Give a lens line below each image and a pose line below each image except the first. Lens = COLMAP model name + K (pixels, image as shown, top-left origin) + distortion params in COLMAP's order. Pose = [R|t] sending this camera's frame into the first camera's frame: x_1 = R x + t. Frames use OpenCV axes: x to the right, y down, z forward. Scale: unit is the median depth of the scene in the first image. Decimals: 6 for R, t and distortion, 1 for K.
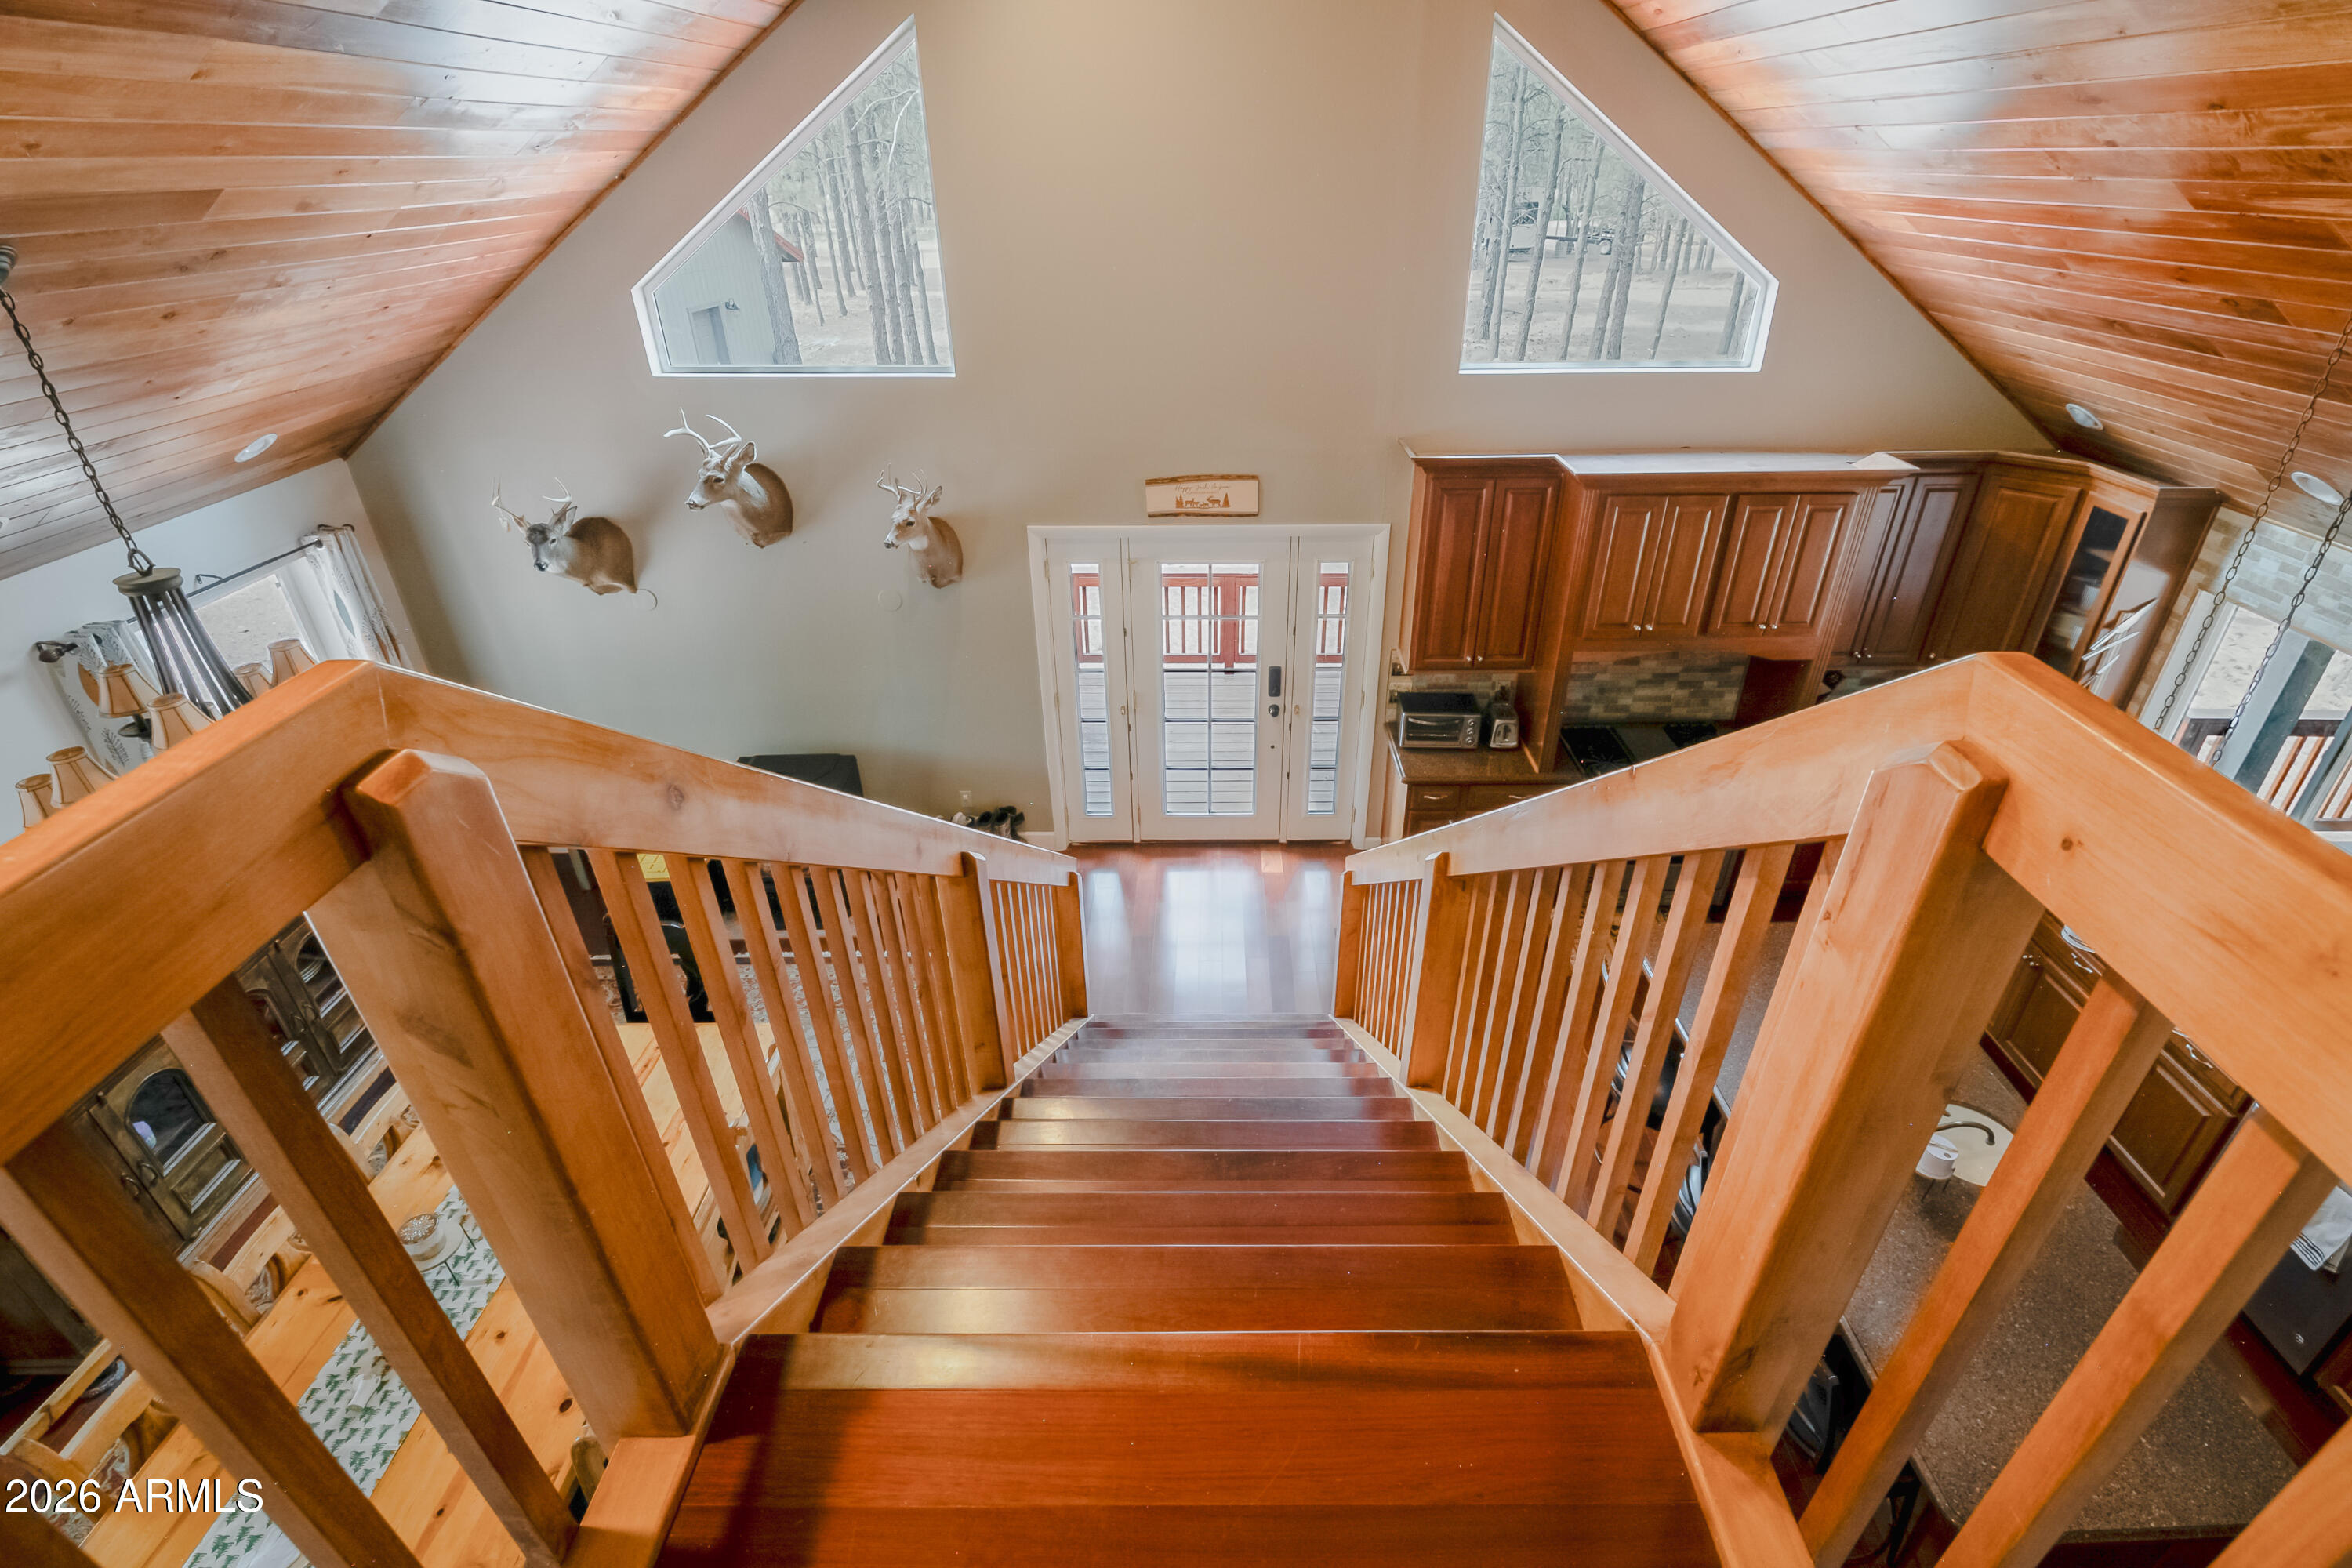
lens RADIAL K [[1098.5, 0, 1206.4], [0, 1098.5, 765.7], [0, 0, 1]] dist [-0.001234, -0.000155]
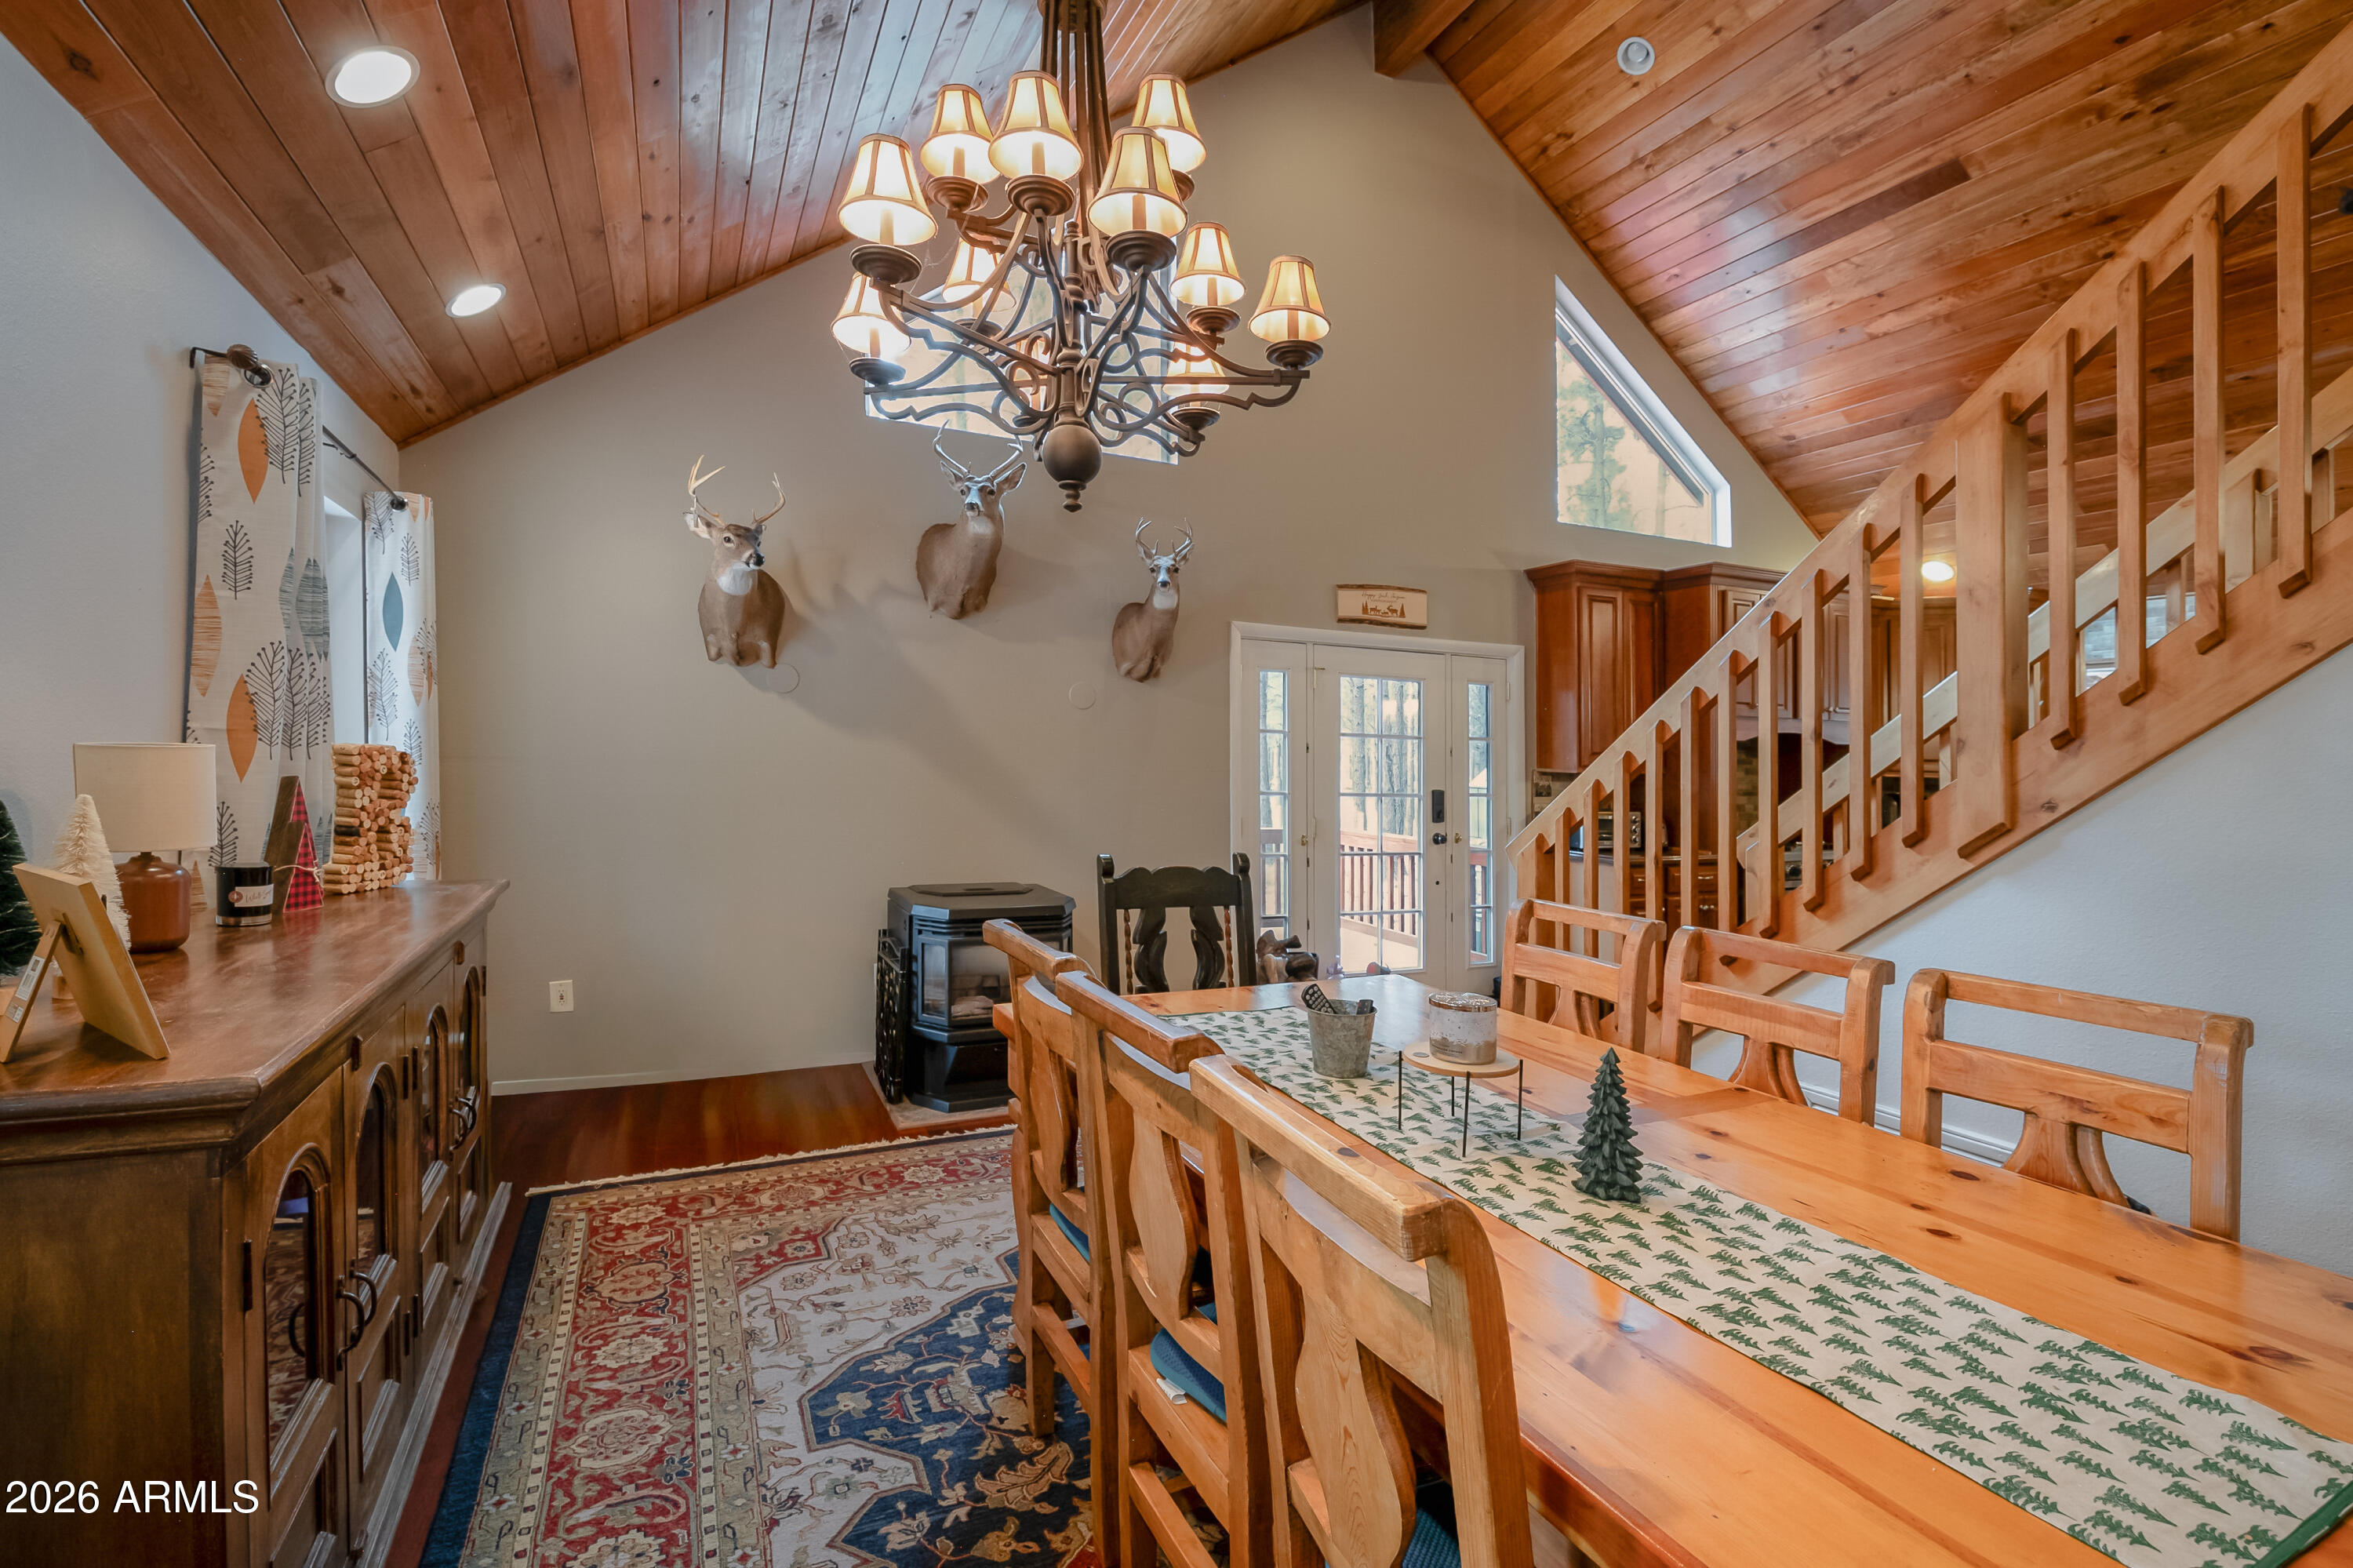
lens RADIAL K [[1099.0, 0, 1206.9], [0, 1099.0, 765.7], [0, 0, 1]] dist [-0.001234, -0.000155]
pose [[0.901817, 0.017308, 0.431771, -0.597628], [0.207563, 0.859029, -0.467960, 0.336286], [-0.379003, 0.511634, 0.771095, 0.335075]]
